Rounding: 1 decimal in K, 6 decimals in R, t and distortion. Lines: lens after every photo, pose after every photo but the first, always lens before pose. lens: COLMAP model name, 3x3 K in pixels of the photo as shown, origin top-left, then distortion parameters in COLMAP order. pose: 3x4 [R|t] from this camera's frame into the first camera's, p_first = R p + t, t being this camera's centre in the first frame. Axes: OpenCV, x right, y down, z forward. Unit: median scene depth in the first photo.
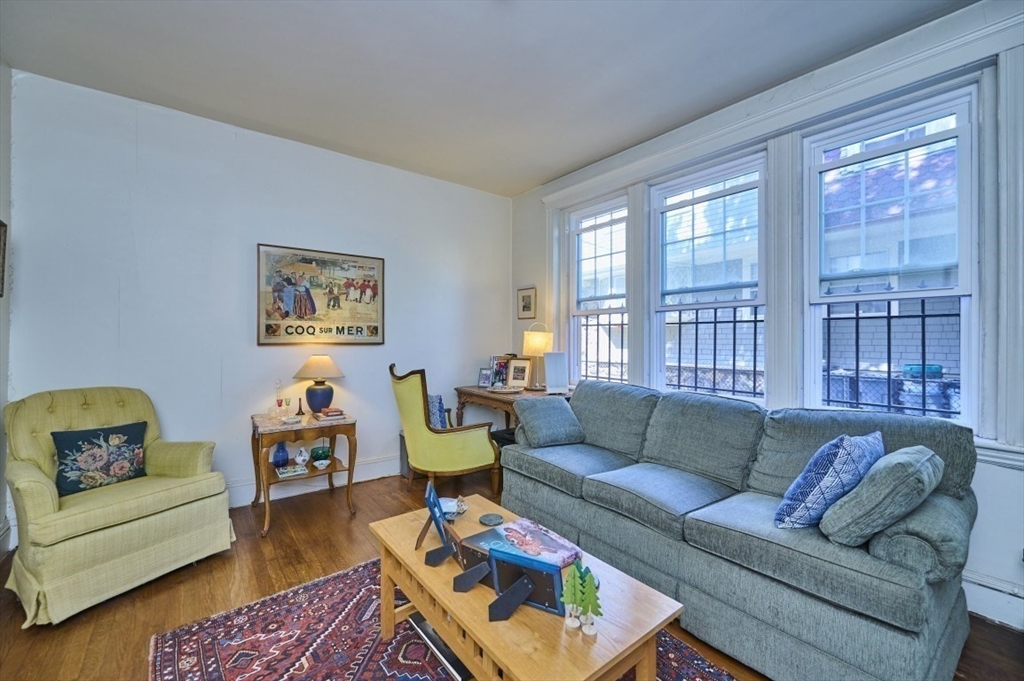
lens RADIAL K [[411.9, 0, 508.5], [0, 411.9, 341.4], [0, 0, 1]] dist [-0.000989, 0.000391]
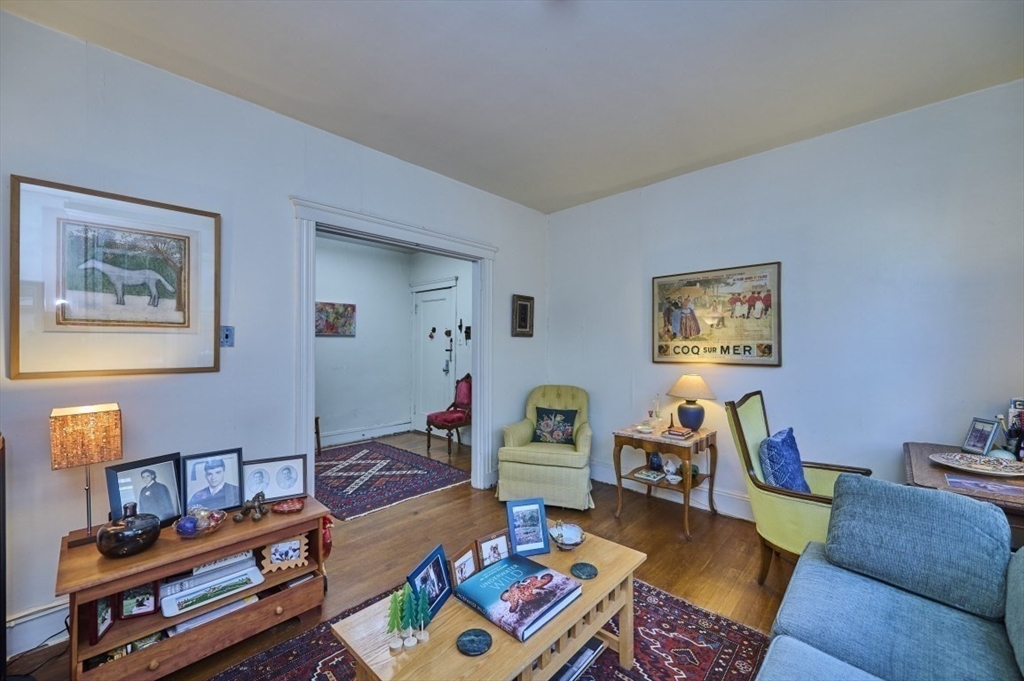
lens RADIAL K [[411.9, 0, 513.5], [0, 411.9, 343.6], [0, 0, 1]] dist [-0.000989, 0.000391]
pose [[0.152598, -0.003598, -0.988282, 0.470343], [0.000228, 0.999993, -0.003605, -0.039519], [0.988288, 0.000325, 0.152598, 0.392054]]
